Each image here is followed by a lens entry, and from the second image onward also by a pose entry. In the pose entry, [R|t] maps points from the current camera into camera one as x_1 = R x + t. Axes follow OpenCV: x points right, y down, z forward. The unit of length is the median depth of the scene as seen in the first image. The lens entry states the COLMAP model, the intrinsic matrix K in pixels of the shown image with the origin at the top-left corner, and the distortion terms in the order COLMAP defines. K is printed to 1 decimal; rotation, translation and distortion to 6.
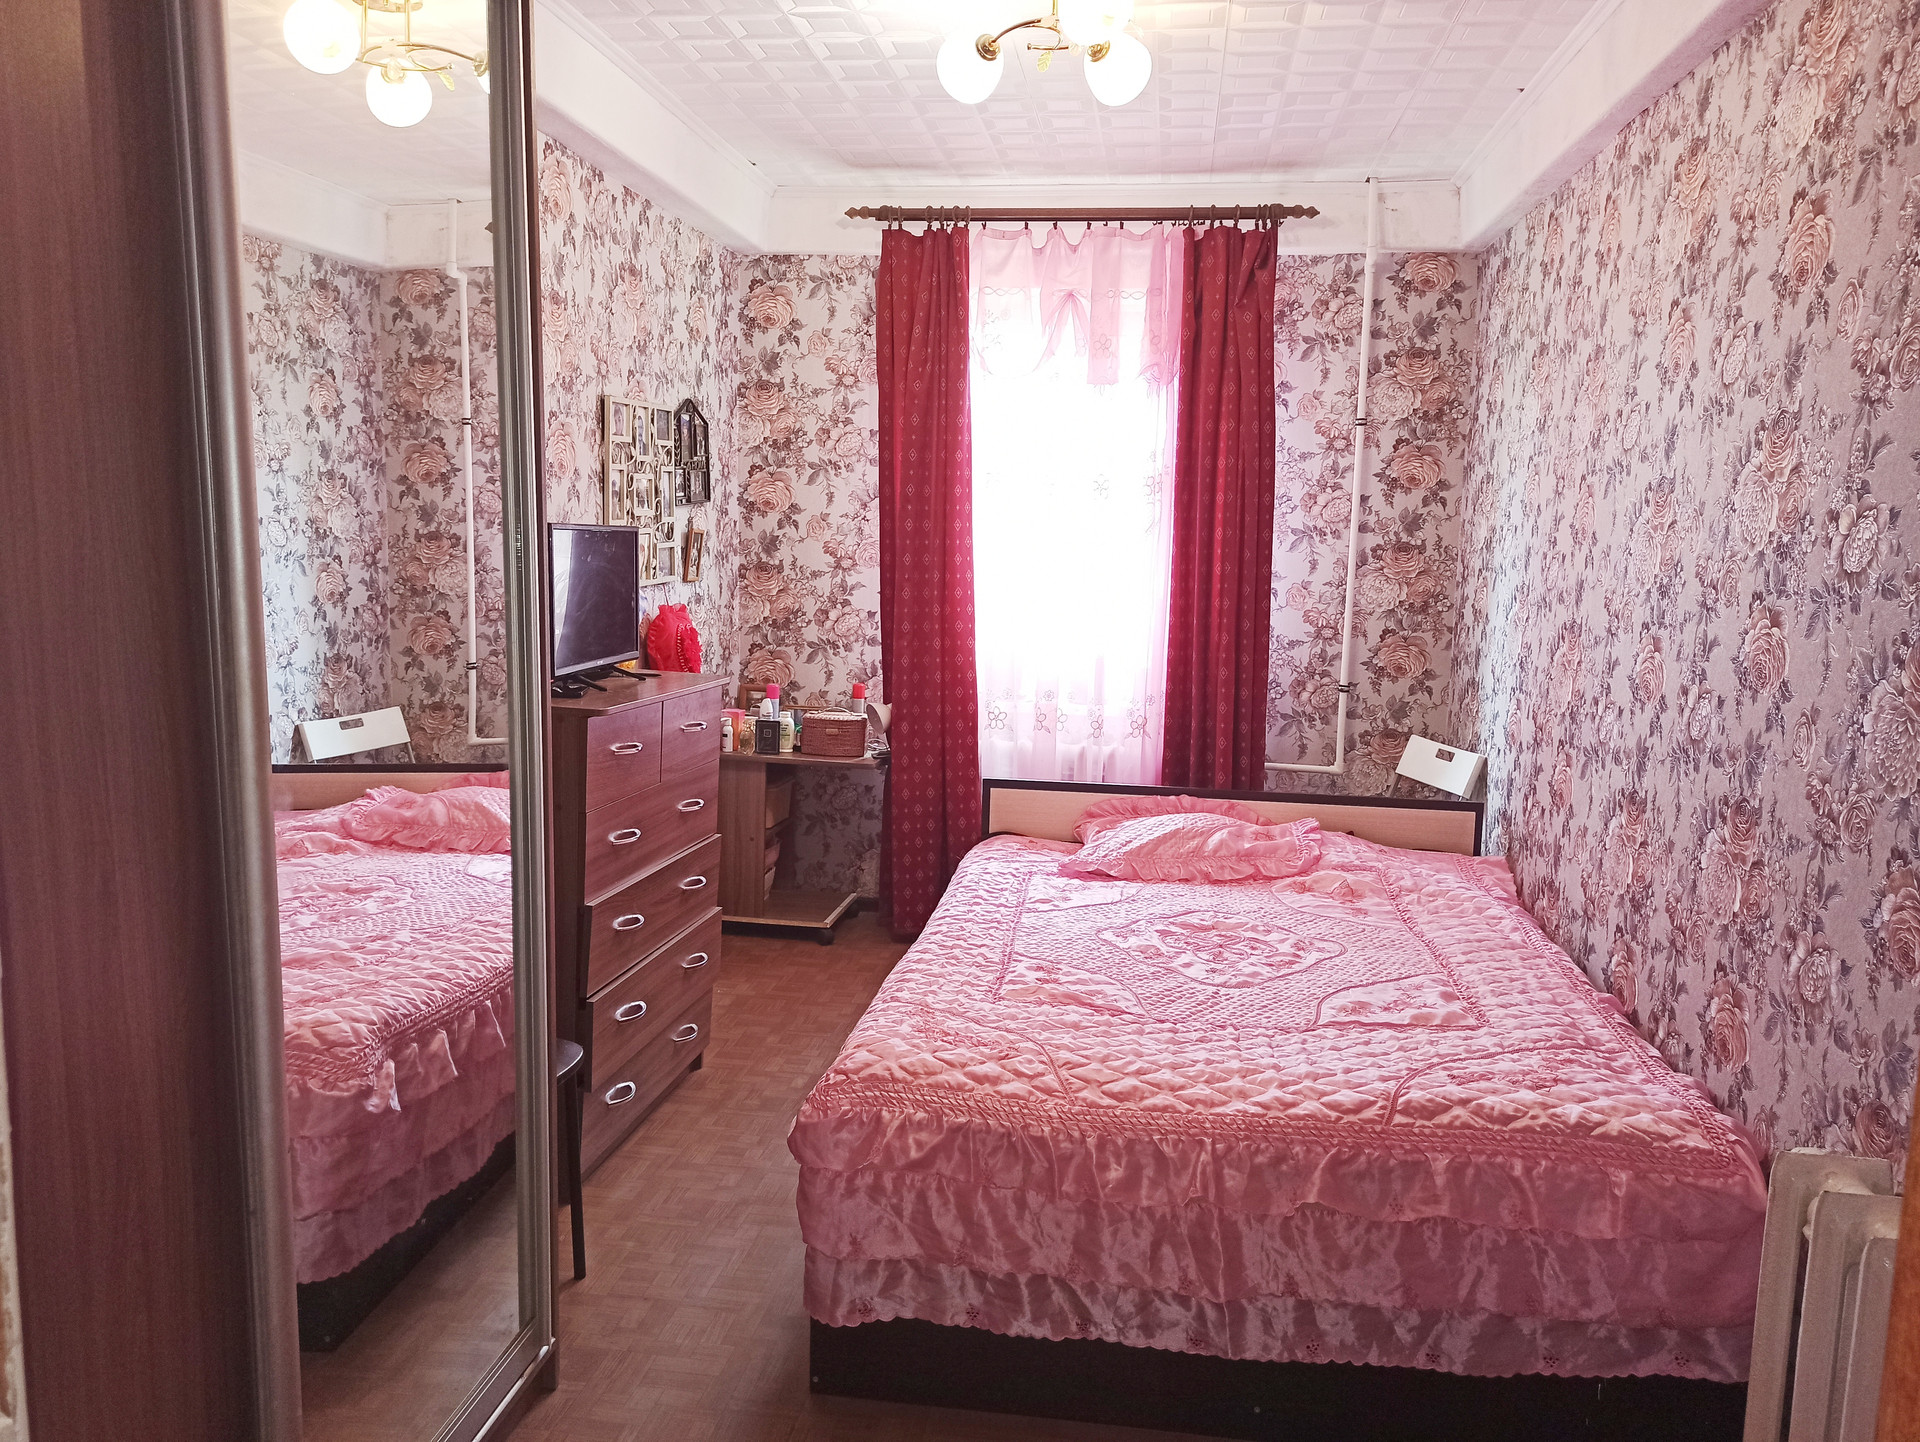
lens RADIAL K [[1433.8, 0, 962.0], [0, 1433.8, 722.3], [0, 0, 1]] dist [0.071186, -0.041275]
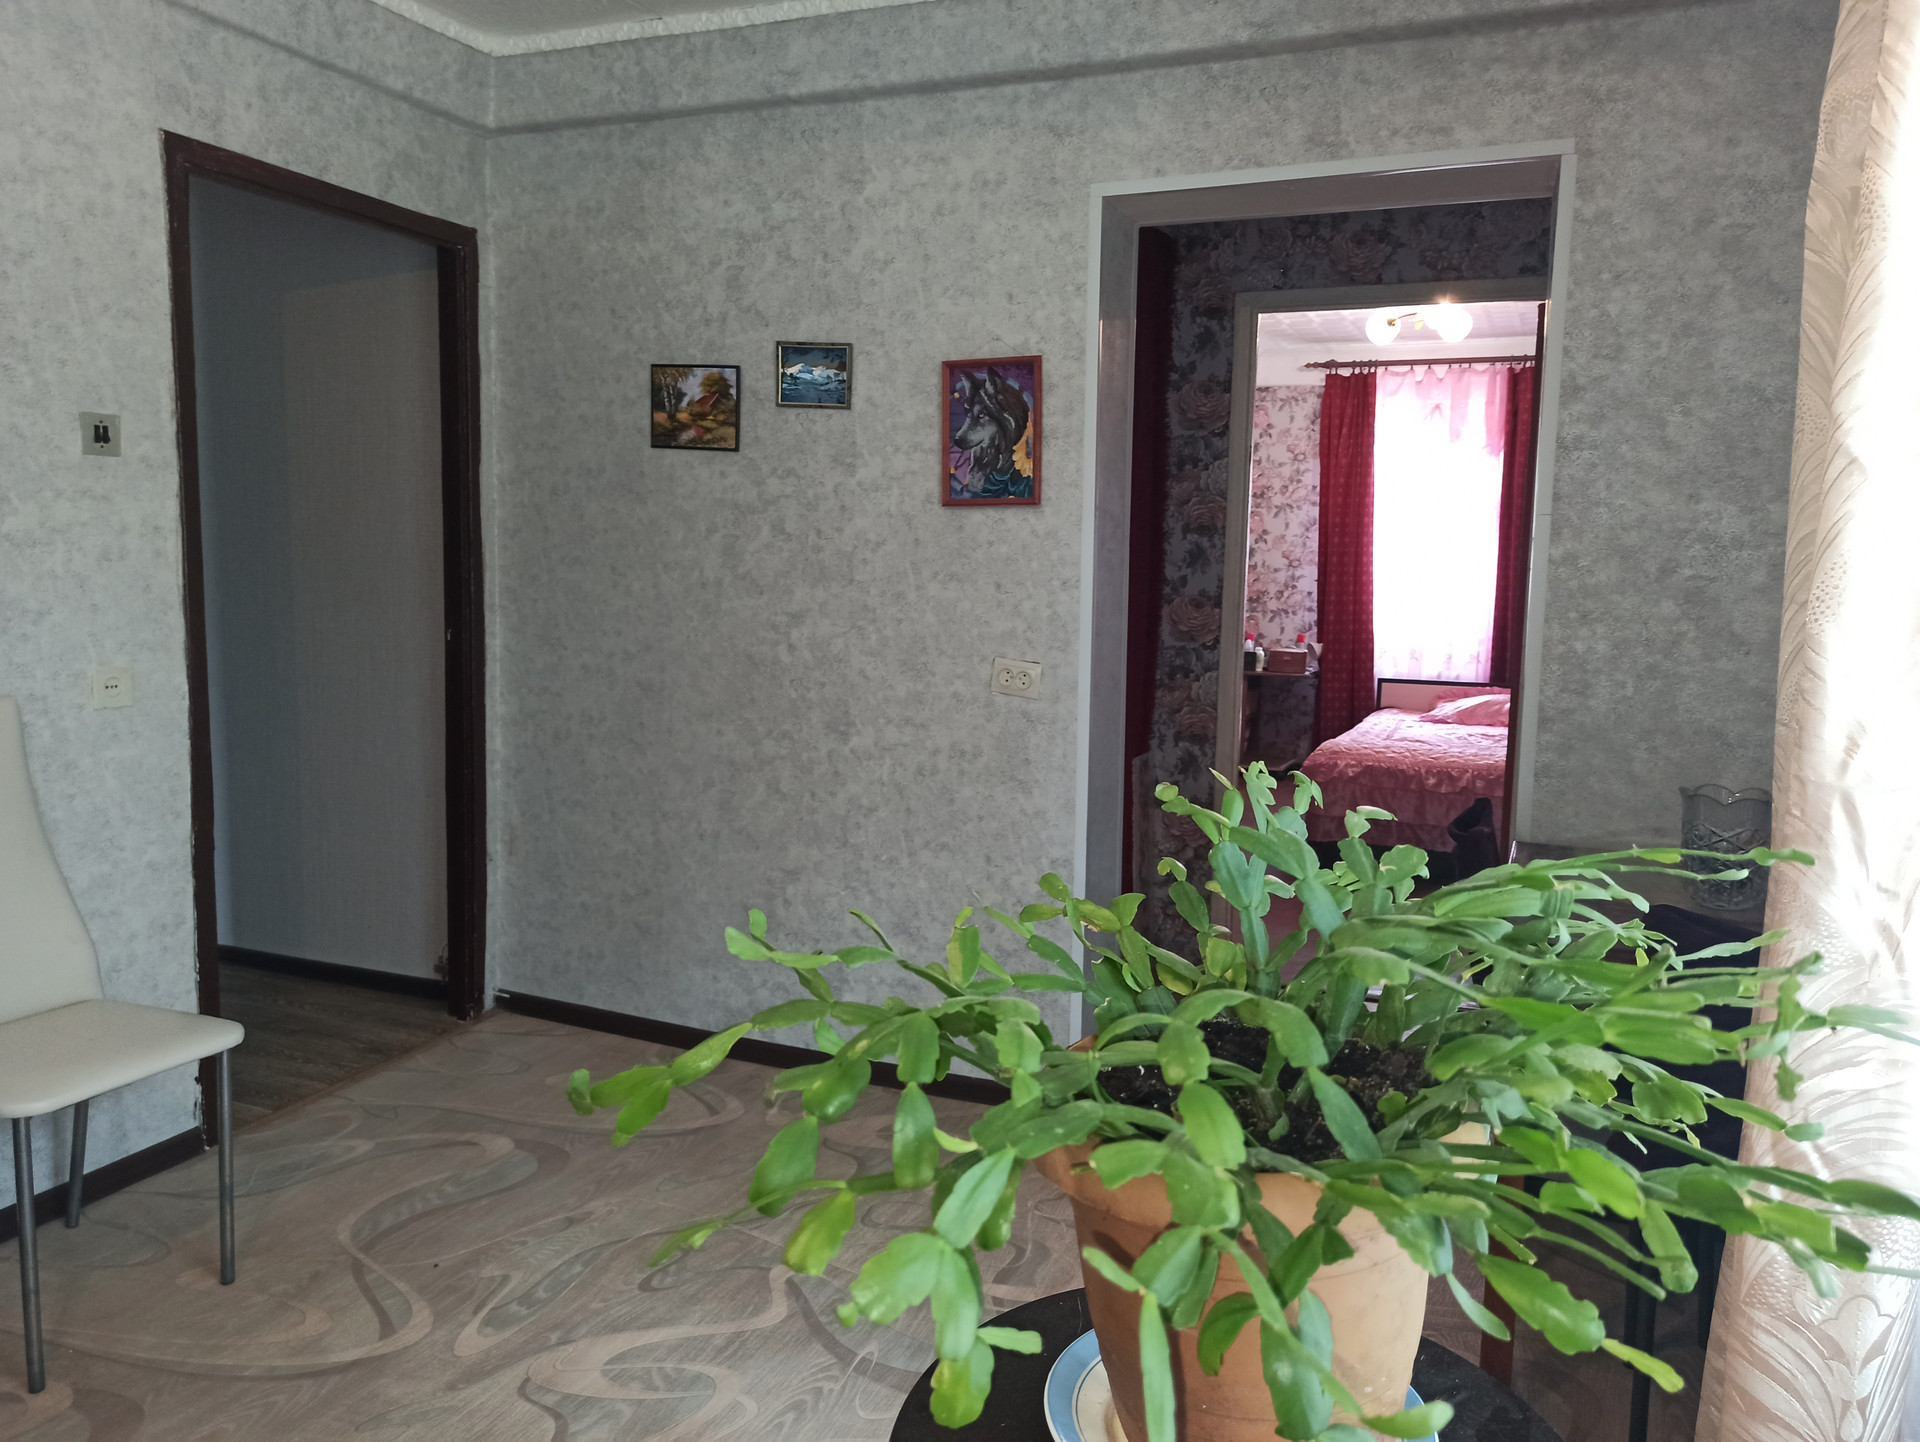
lens RADIAL K [[1433.8, 0, 967.5], [0, 1433.8, 714.6], [0, 0, 1]] dist [0.071186, -0.041275]
pose [[0.967186, 0.022612, -0.253061, -0.021362], [-0.029607, 0.999277, -0.023866, 0.126369], [0.252339, 0.030575, 0.967156, -0.780547]]
